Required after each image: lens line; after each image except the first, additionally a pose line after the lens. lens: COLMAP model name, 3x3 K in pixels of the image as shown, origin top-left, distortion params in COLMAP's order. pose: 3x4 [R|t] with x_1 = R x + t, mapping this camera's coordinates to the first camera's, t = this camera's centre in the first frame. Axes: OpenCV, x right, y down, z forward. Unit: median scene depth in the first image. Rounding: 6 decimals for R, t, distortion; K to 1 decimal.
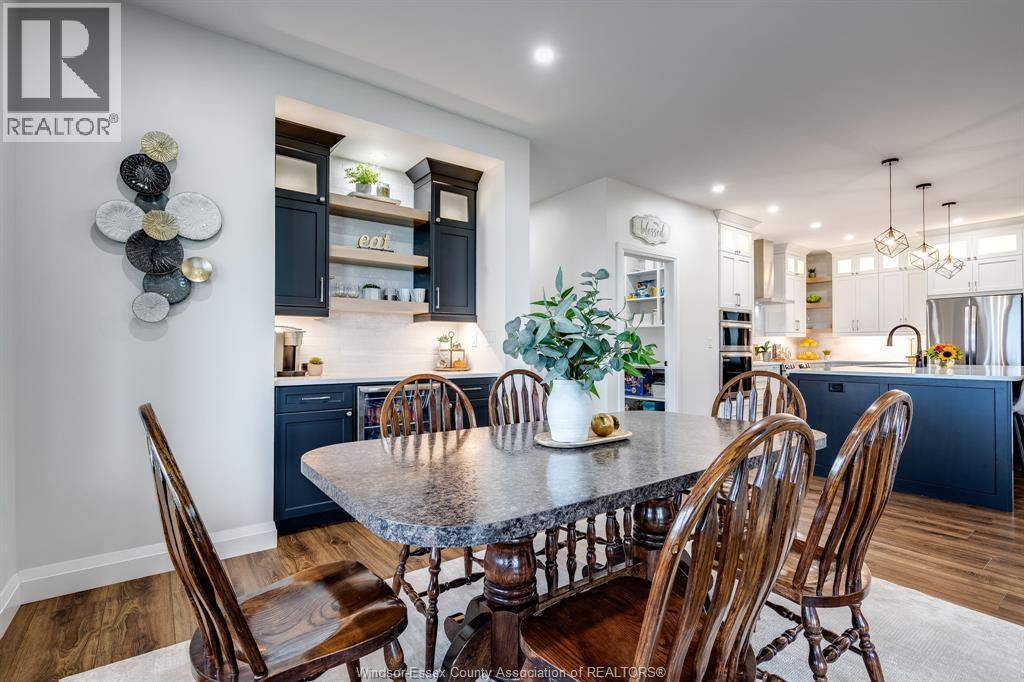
lens RADIAL K [[481.3, 0, 522.3], [0, 481.3, 342.2], [0, 0, 1]] dist [-0.000866, 0.001125]
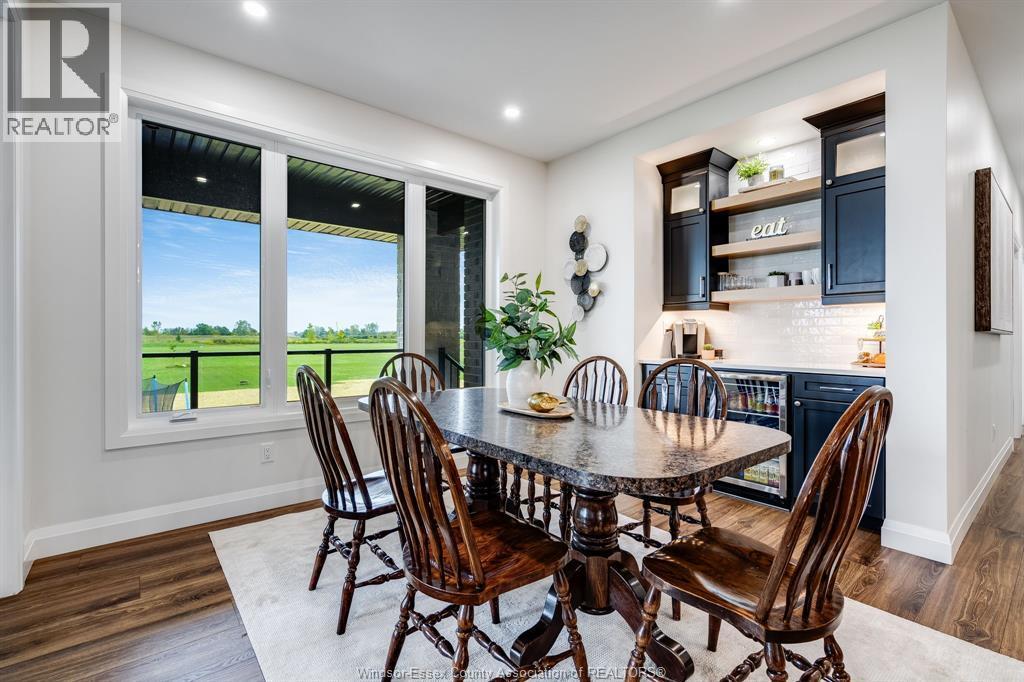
lens RADIAL K [[465.1, 0, 510.7], [0, 465.1, 340.1], [0, 0, 1]] dist [-0.005510, 0.001079]
pose [[0.034960, 0.008155, -0.999355, 0.646703], [0.006601, 0.999943, 0.008391, 0.008300], [0.999367, -0.006890, 0.034904, 0.449123]]
